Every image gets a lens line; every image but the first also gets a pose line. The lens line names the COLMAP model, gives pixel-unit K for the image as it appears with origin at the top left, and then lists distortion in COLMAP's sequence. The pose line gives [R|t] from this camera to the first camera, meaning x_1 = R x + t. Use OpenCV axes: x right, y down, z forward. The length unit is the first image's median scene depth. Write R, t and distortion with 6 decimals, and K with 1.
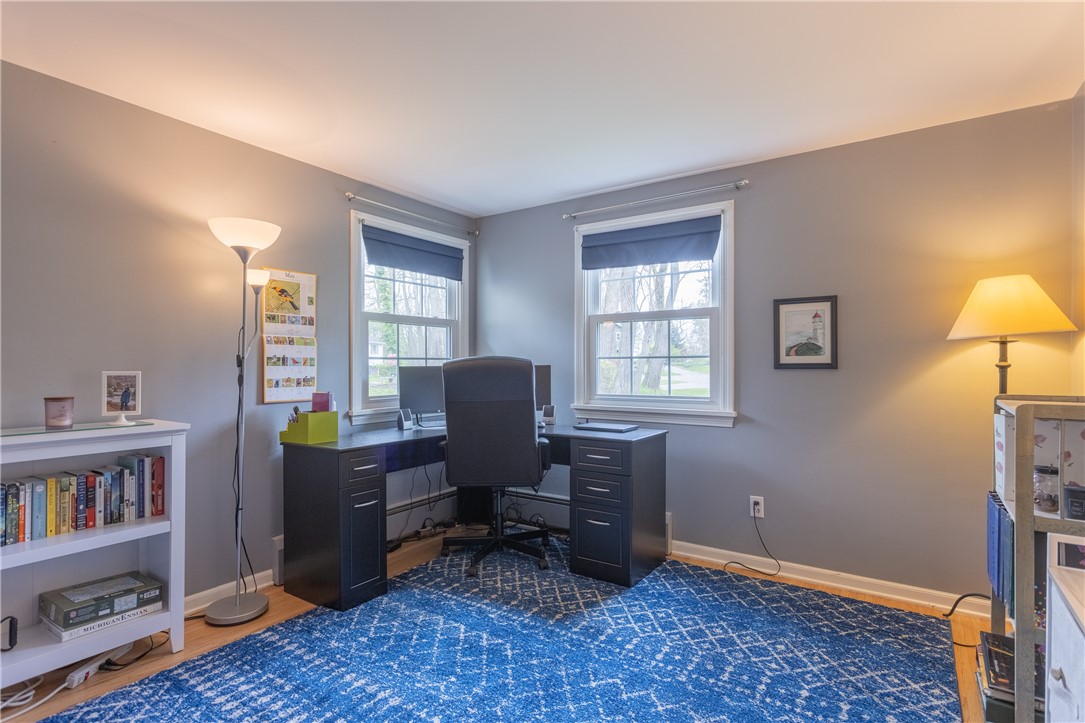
lens RADIAL K [[531.9, 0, 542.5], [0, 531.9, 361.5], [0, 0, 1]] dist [0.012431, -0.000082]
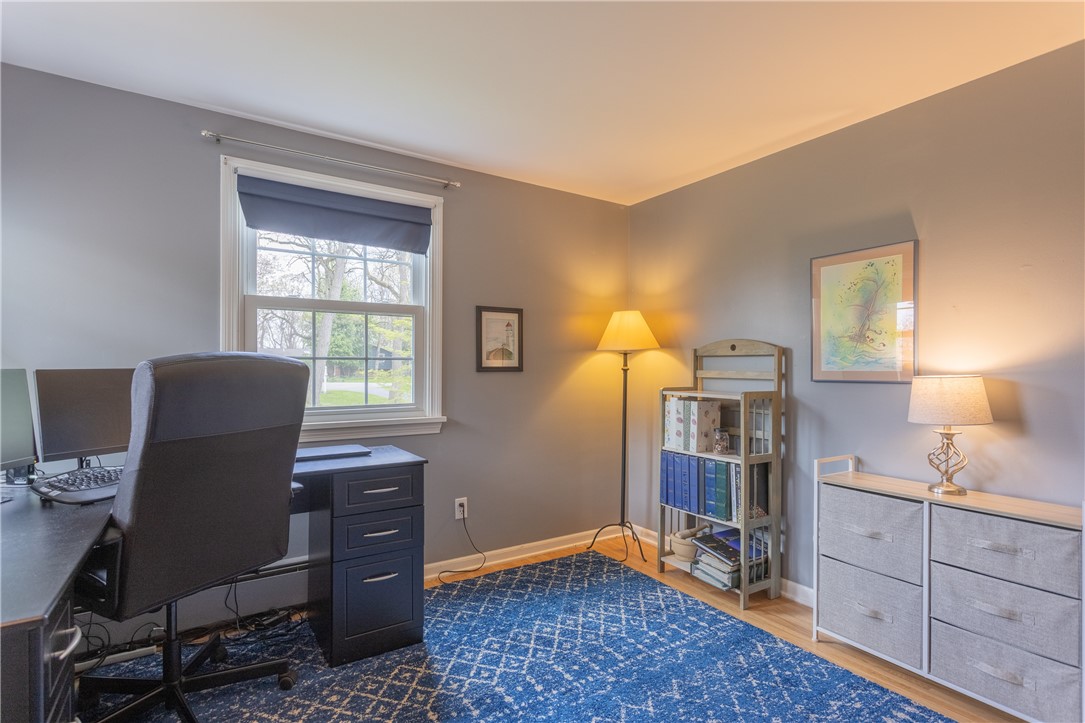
lens RADIAL K [[531.9, 0, 542.5], [0, 531.9, 361.5], [0, 0, 1]] dist [0.012431, -0.000082]
pose [[0.399846, 0.008611, 0.916542, -0.498284], [-0.010658, 0.999932, -0.004745, -0.003241], [-0.916520, -0.007871, 0.399911, 0.490081]]
